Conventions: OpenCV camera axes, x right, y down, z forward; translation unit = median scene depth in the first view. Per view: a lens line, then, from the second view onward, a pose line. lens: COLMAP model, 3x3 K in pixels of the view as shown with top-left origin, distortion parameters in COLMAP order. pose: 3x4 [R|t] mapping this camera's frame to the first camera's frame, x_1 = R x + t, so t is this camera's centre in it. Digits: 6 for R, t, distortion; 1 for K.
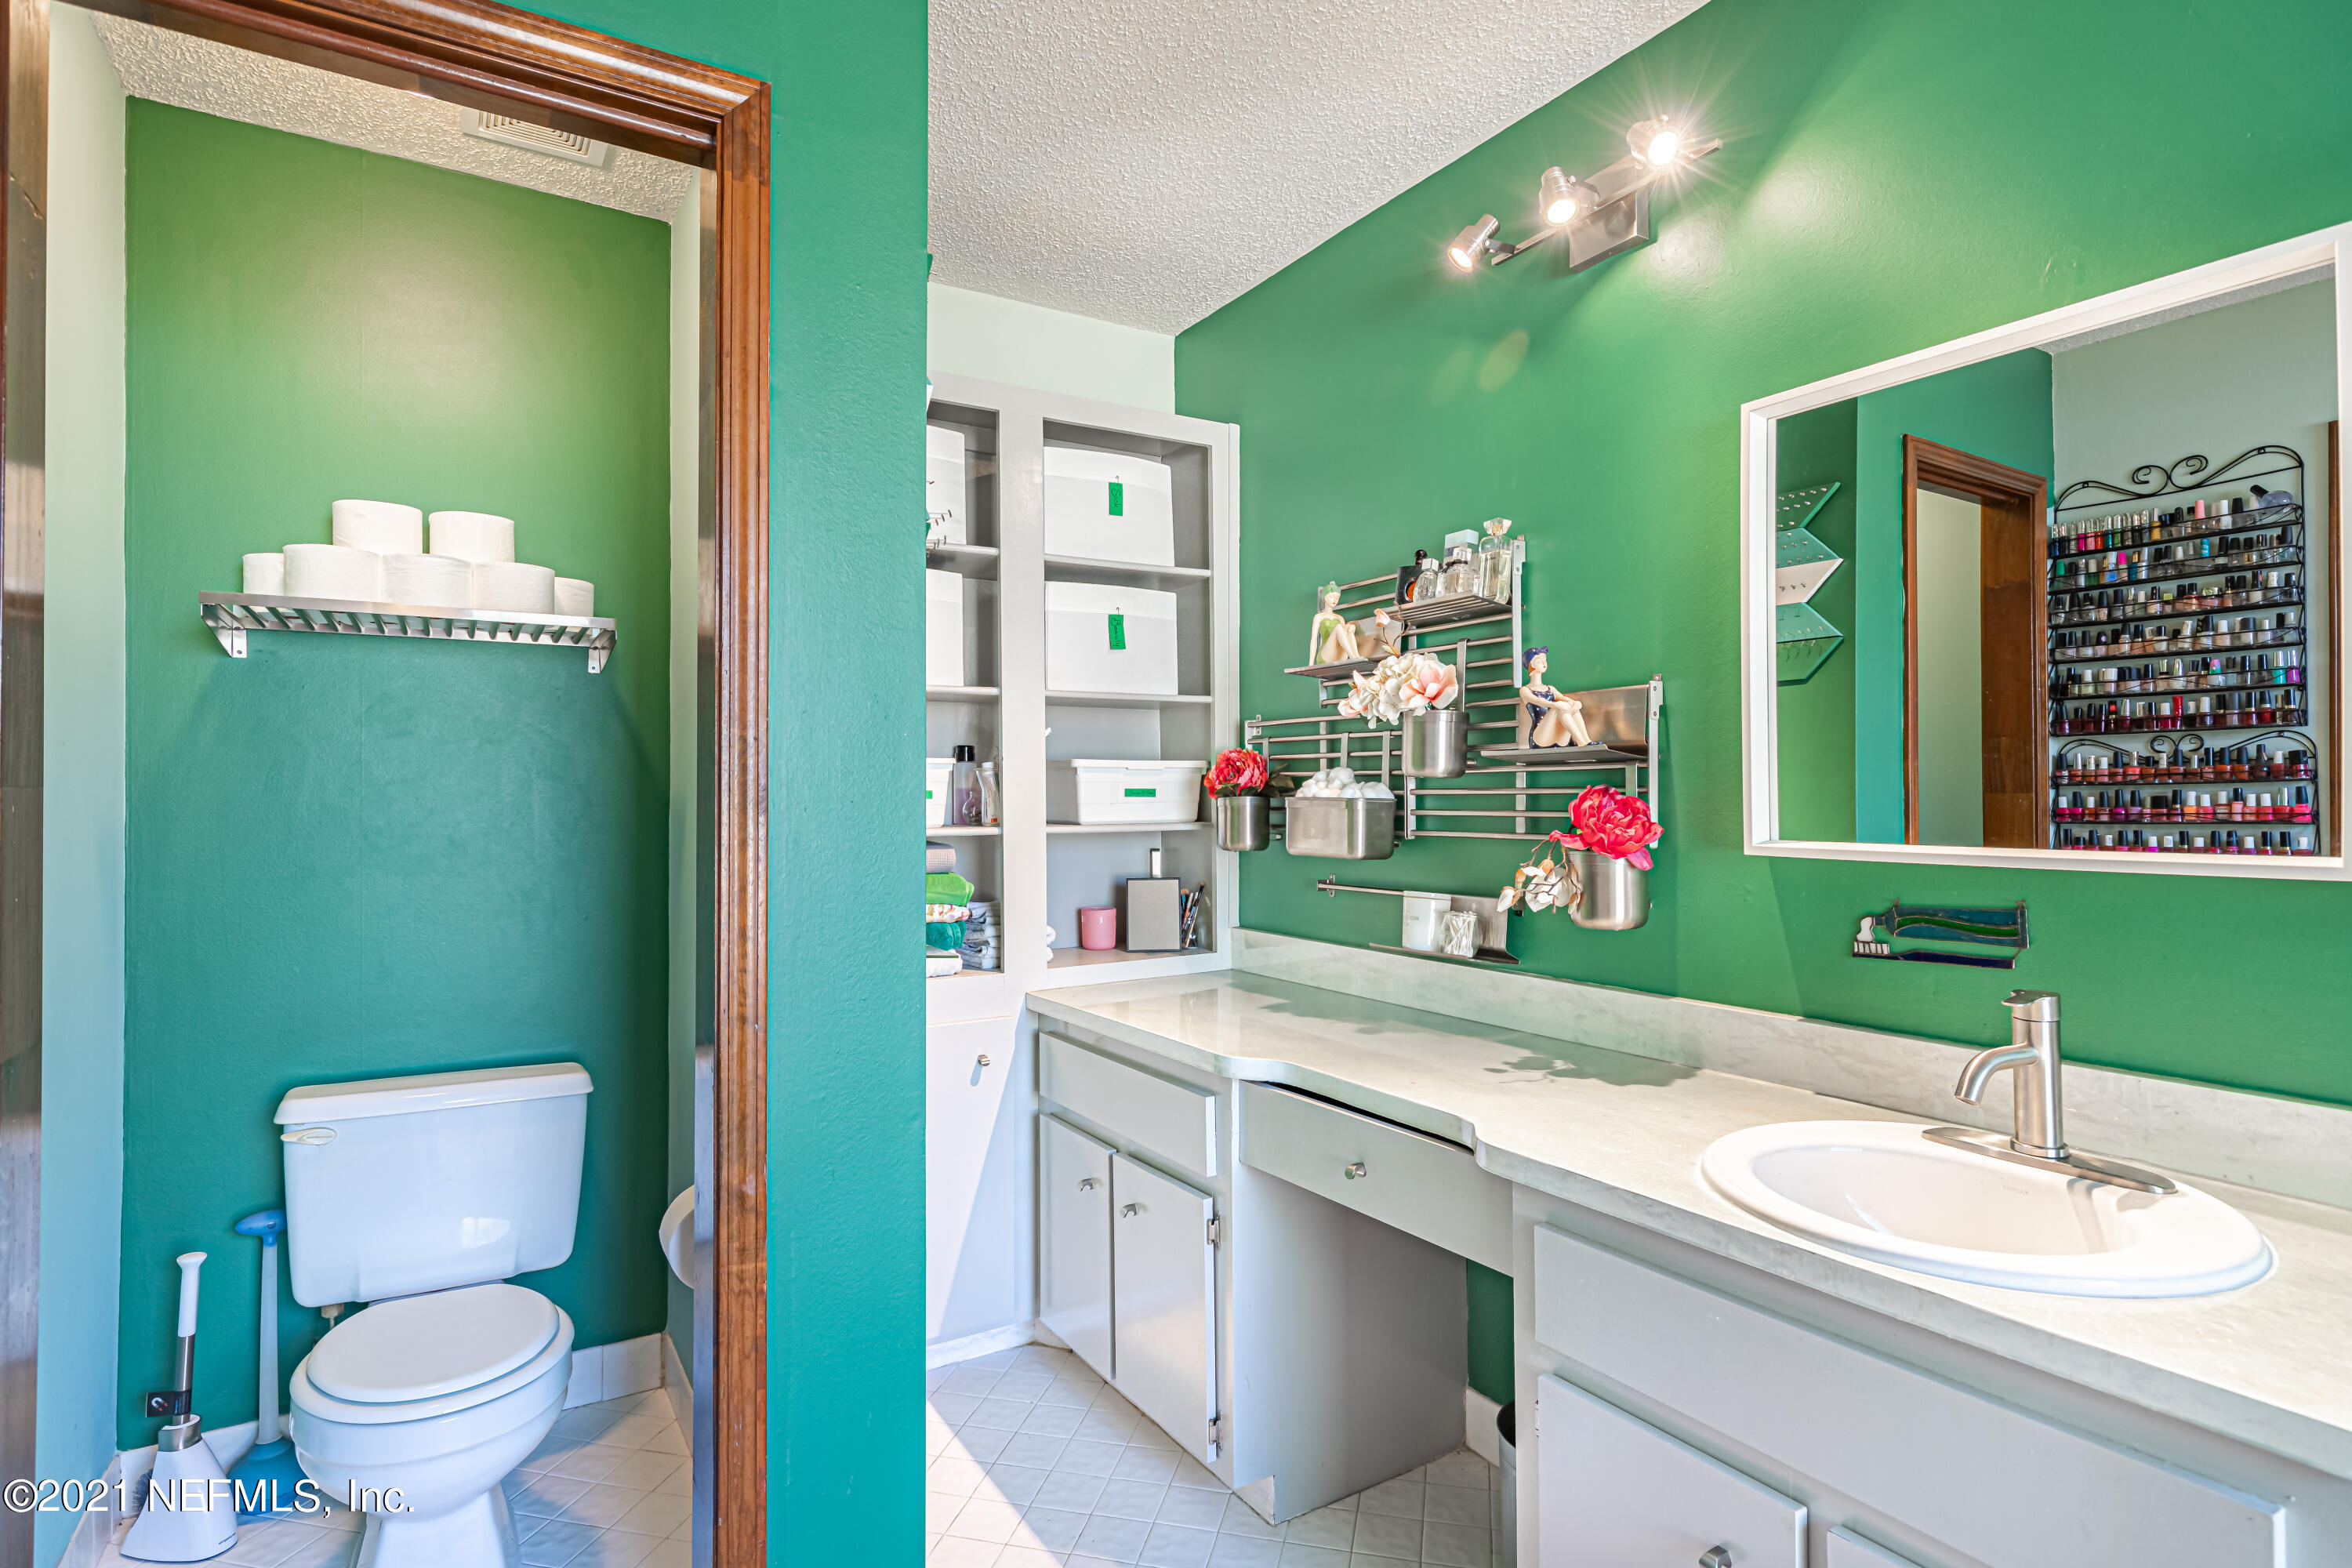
lens RADIAL K [[1191.8, 0, 1176.0], [0, 1191.8, 784.0], [0, 0, 1]] dist [-0.020670, 0.000179]
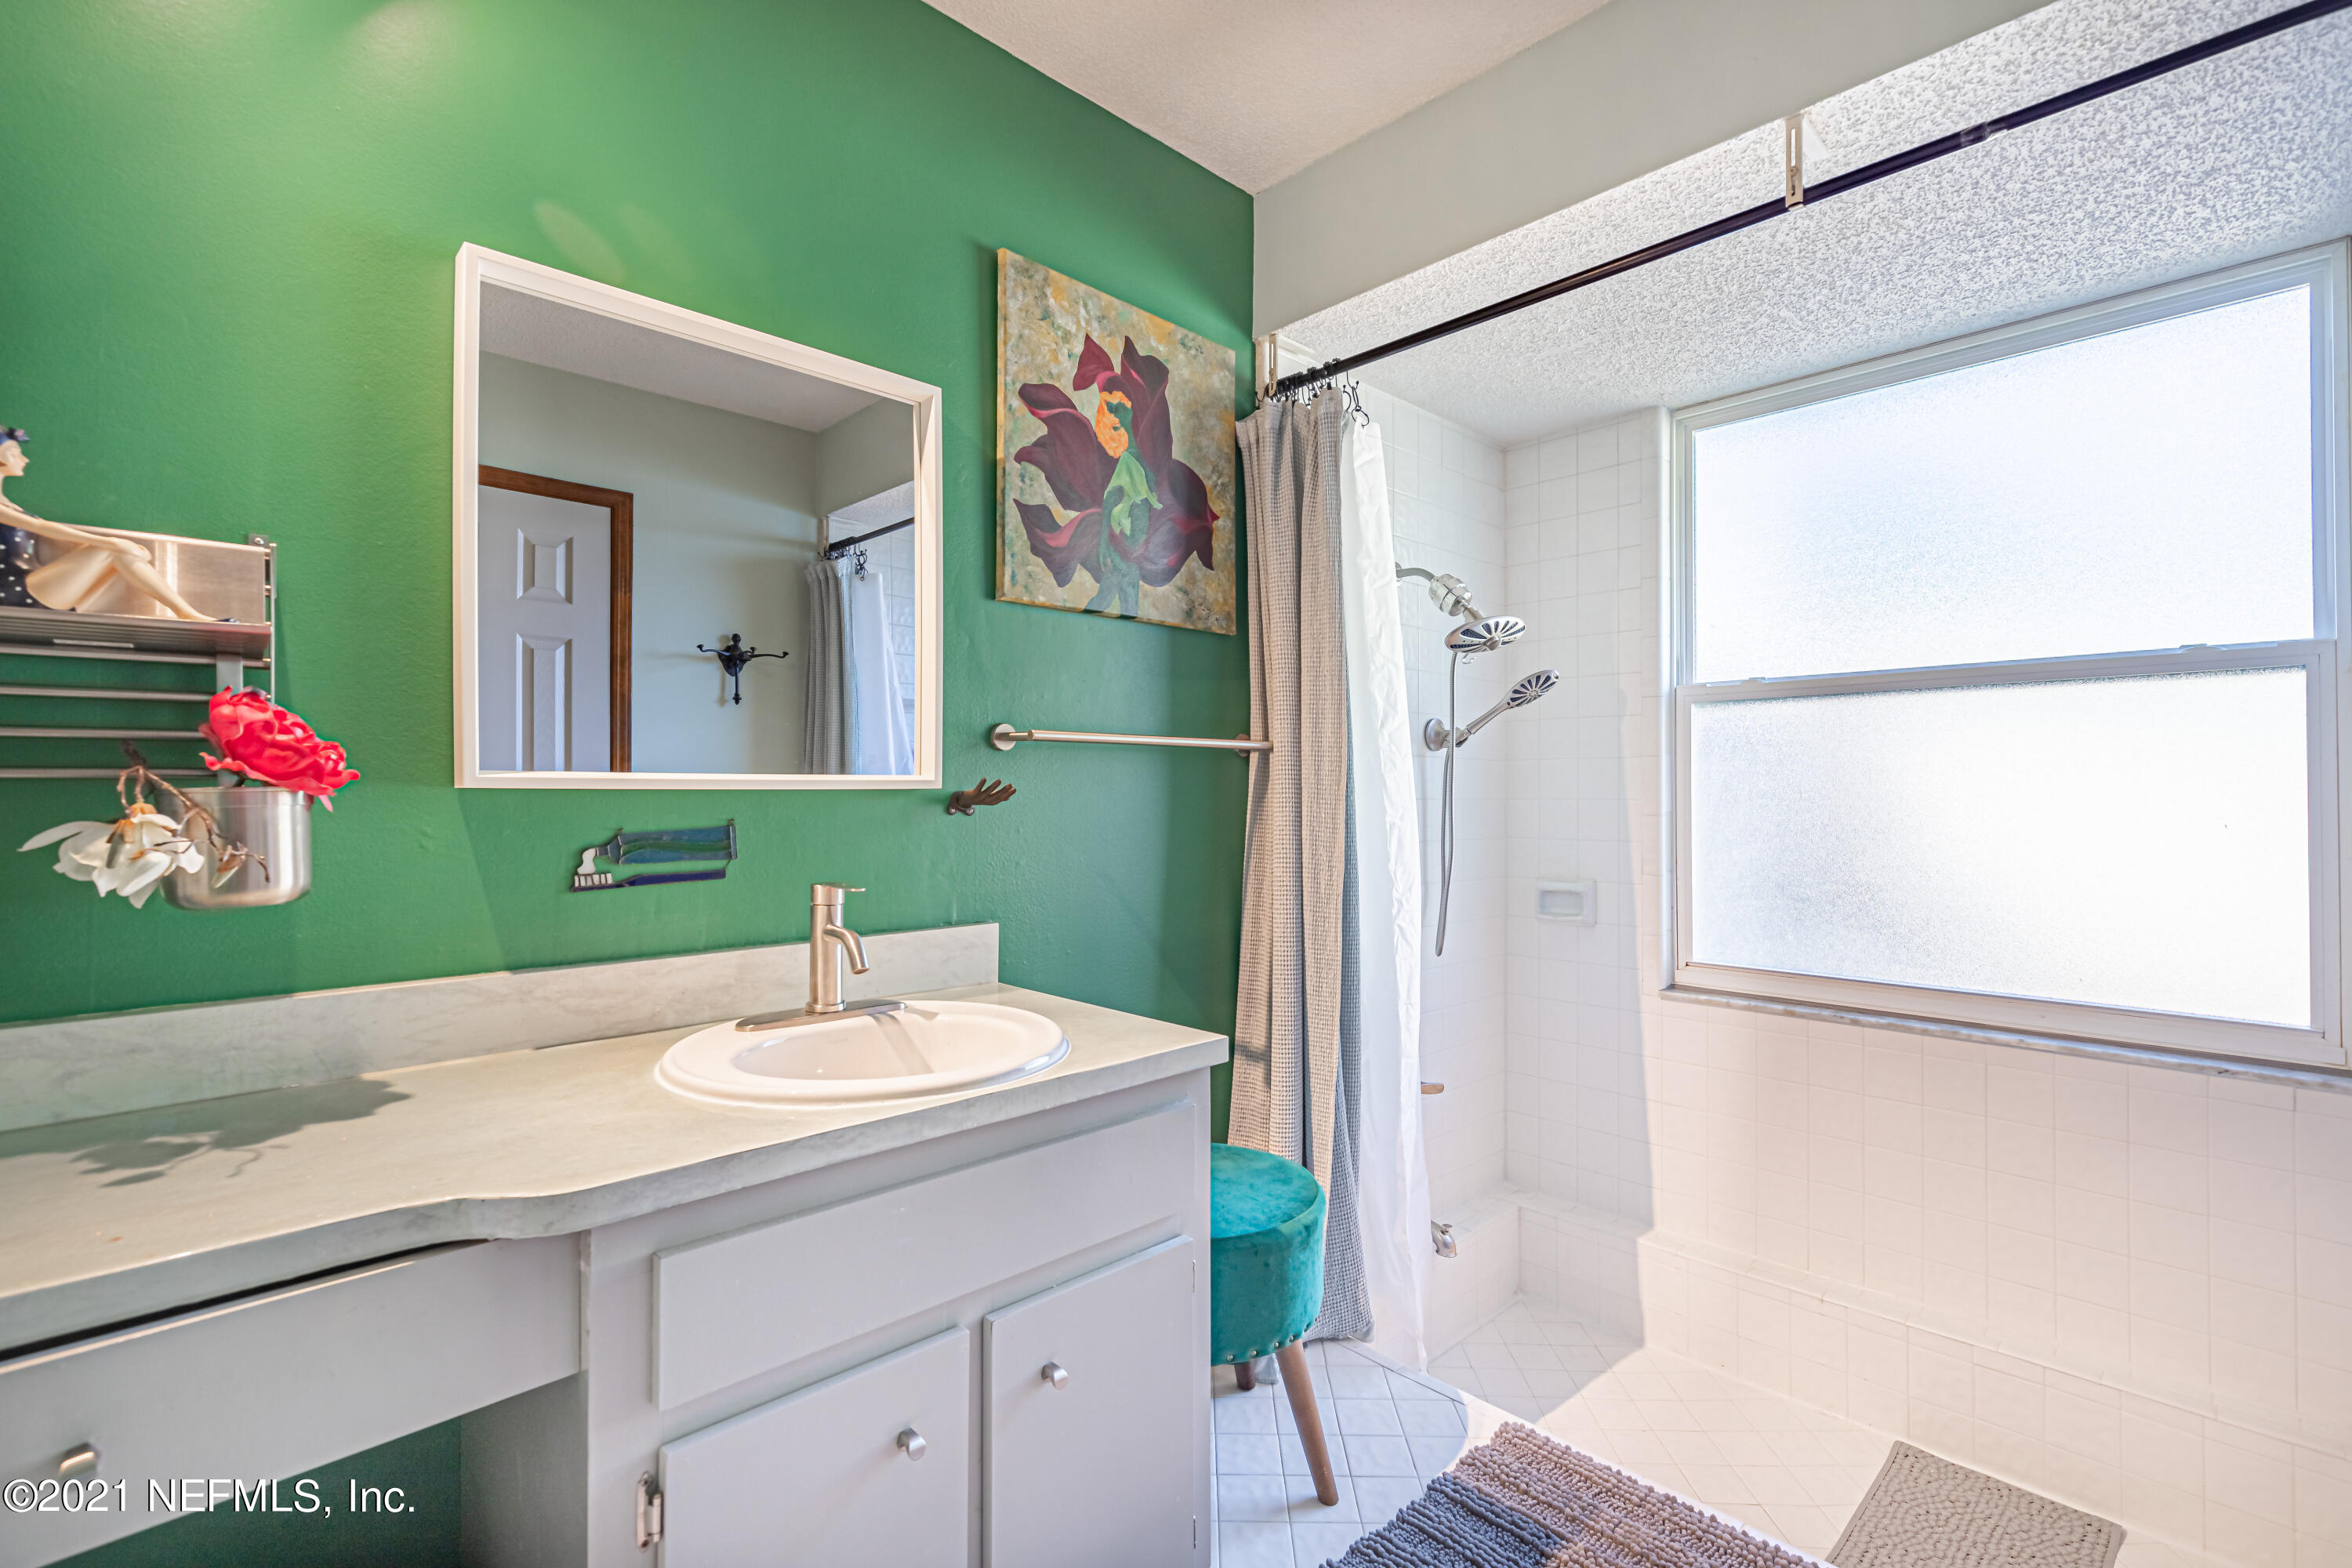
lens RADIAL K [[1058.5, 0, 1176.0], [0, 1058.5, 784.0], [0, 0, 1]] dist [0.008223, -0.000579]
pose [[-0.213202, 0.010655, 0.976950, -0.375891], [-0.007760, 0.999891, -0.012599, 0.067520], [-0.976977, -0.010268, -0.213096, 0.725225]]
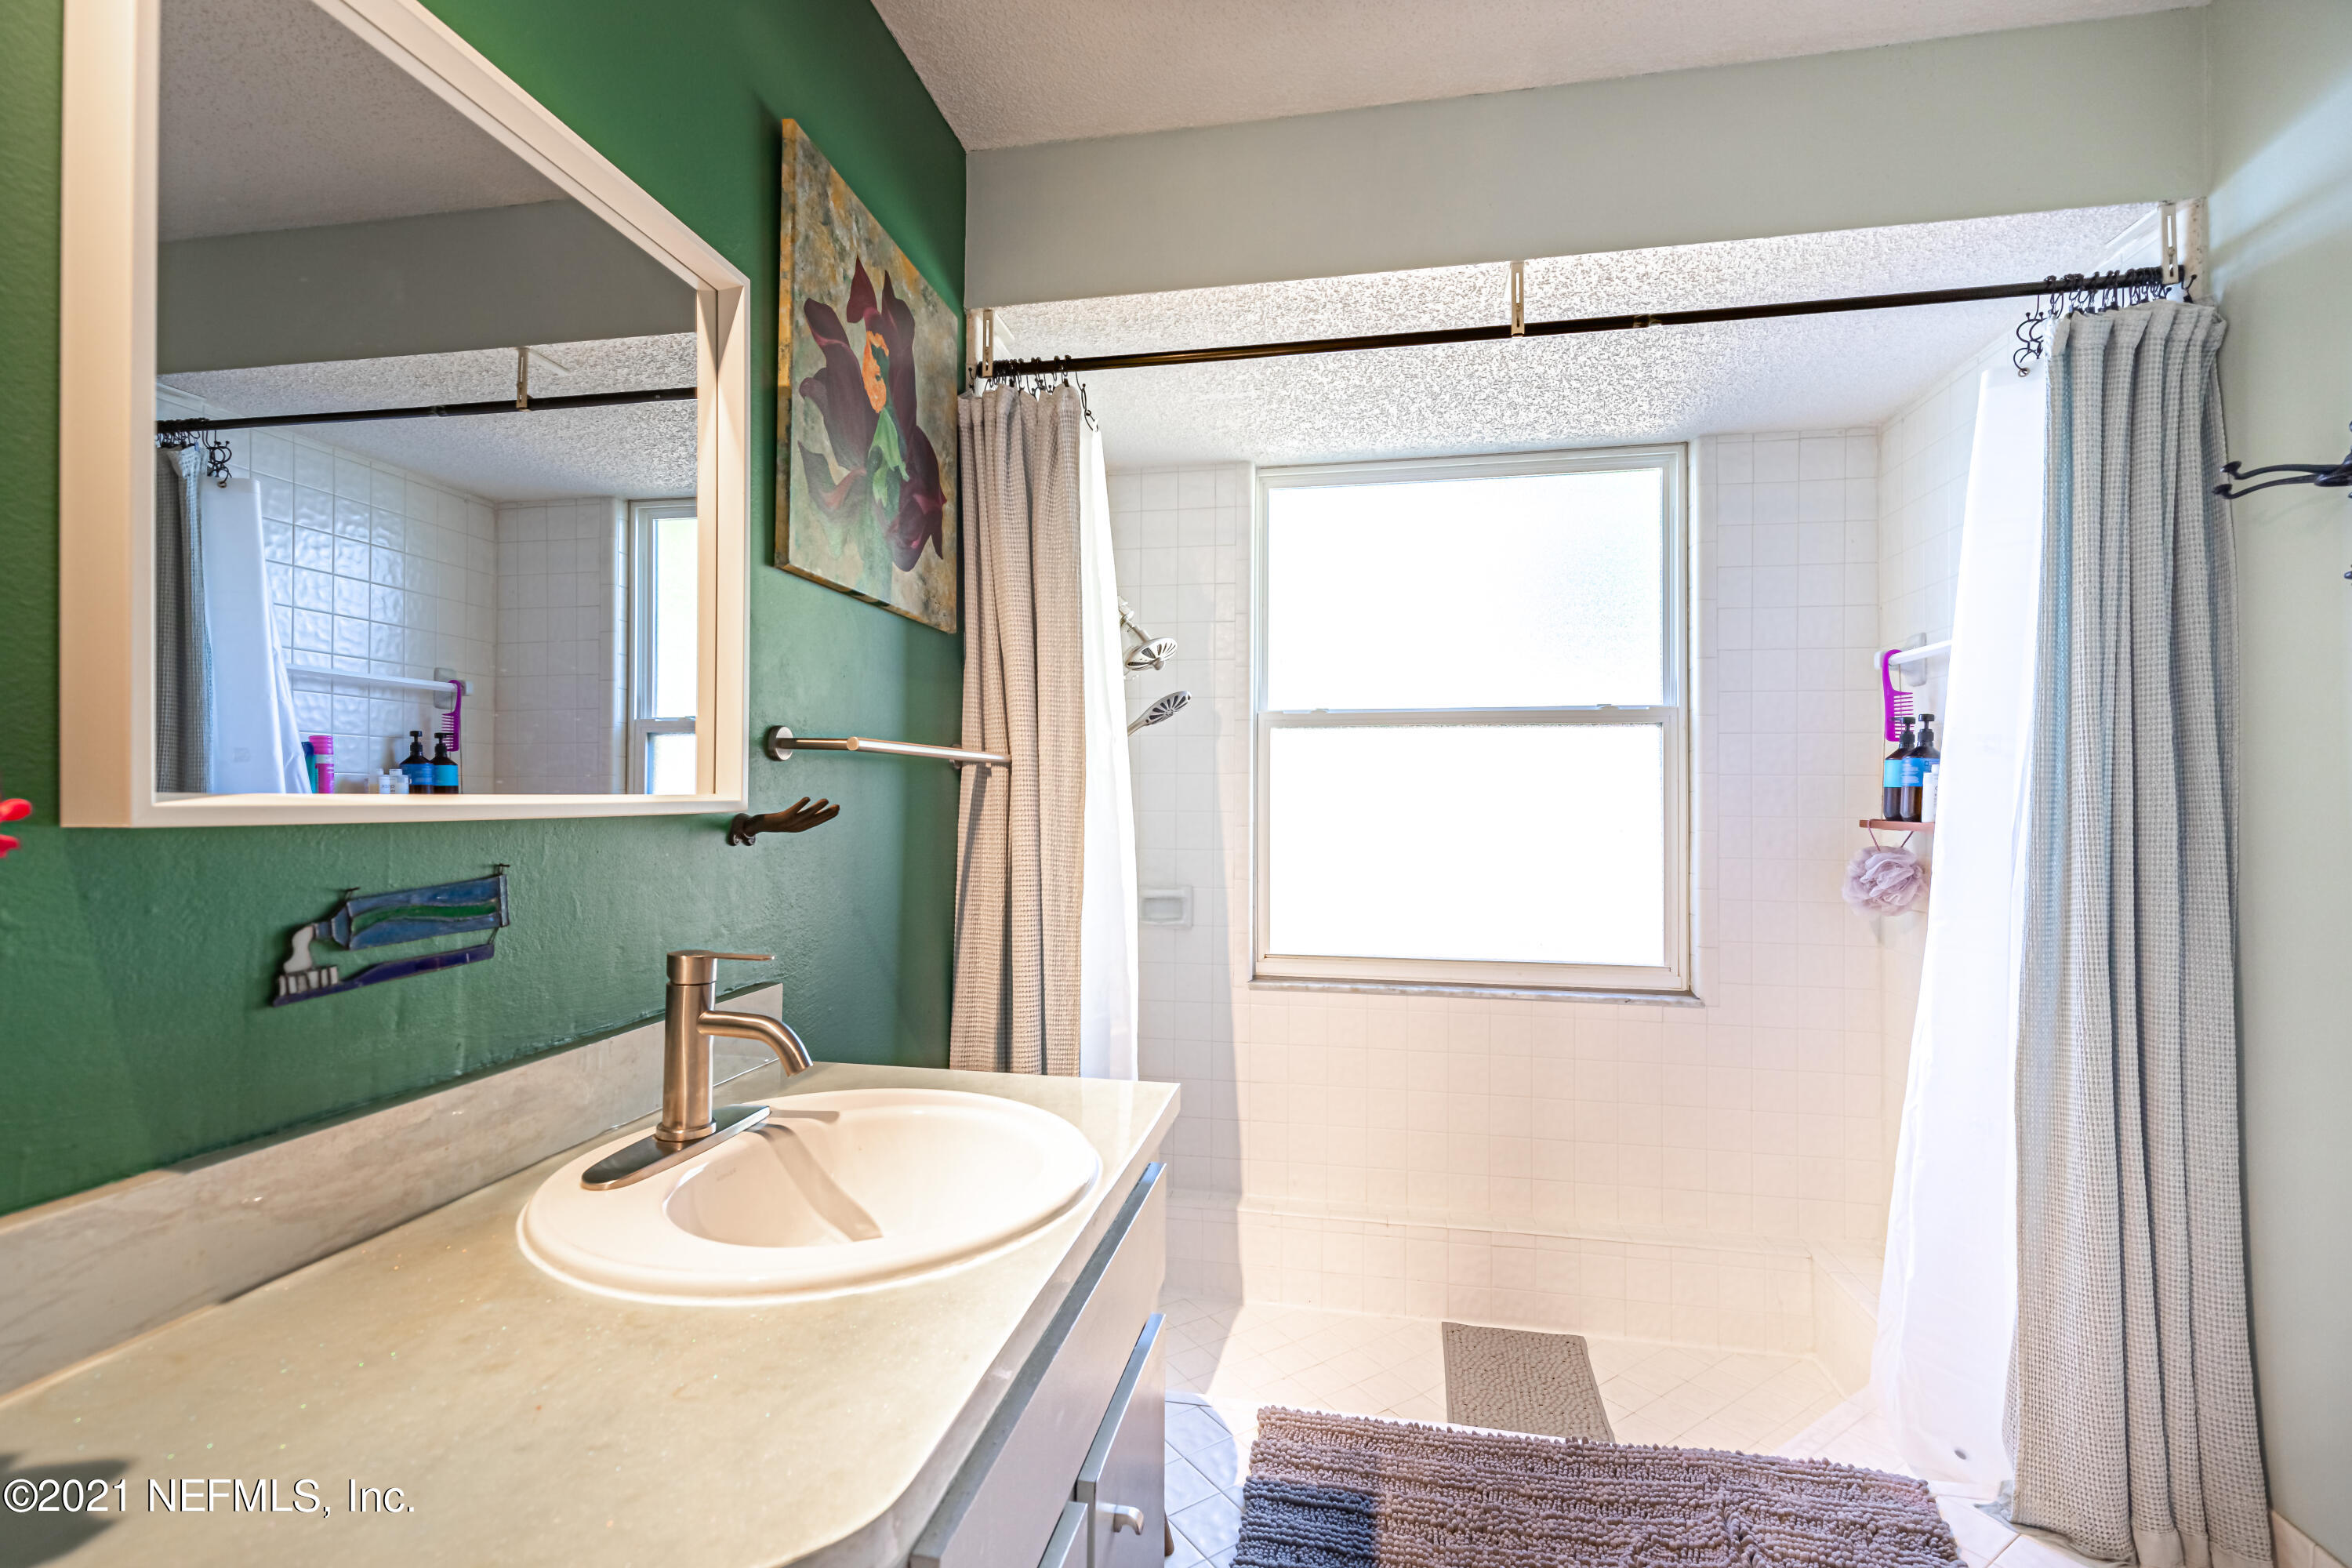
lens RADIAL K [[1058.5, 0, 1176.0], [0, 1058.5, 784.0], [0, 0, 1]] dist [0.008223, -0.000579]
pose [[-0.739591, 0.006184, 0.673028, -0.059153], [-0.008752, 0.999785, -0.018804, 0.051669], [-0.673000, -0.019797, -0.739377, 1.110128]]
